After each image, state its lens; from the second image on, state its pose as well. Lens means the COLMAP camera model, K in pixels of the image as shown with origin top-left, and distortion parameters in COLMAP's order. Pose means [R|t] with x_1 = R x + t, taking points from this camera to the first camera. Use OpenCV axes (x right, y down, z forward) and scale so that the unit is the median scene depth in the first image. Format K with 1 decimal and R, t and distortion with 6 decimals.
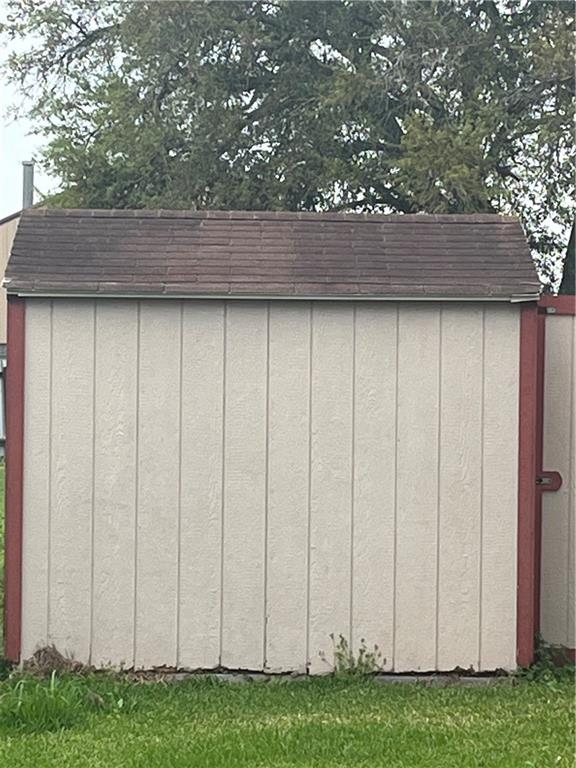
lens RADIAL K [[2899.3, 0, 288.0], [0, 2899.3, 384.0], [0, 0, 1]] dist [0.052919, 3.007724]
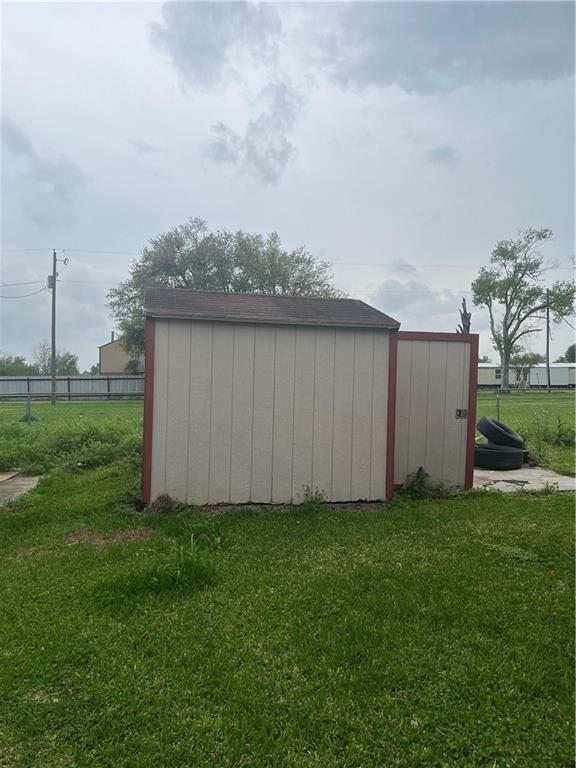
lens RADIAL K [[579.9, 0, 281.6], [0, 579.9, 381.4], [0, 0, 1]] dist [0.070266, -0.083346]
pose [[0.980000, 0.014717, 0.198453, -0.084123], [-0.013199, 0.999873, -0.008968, 0.015717], [-0.198559, 0.006169, 0.980069, 0.591804]]
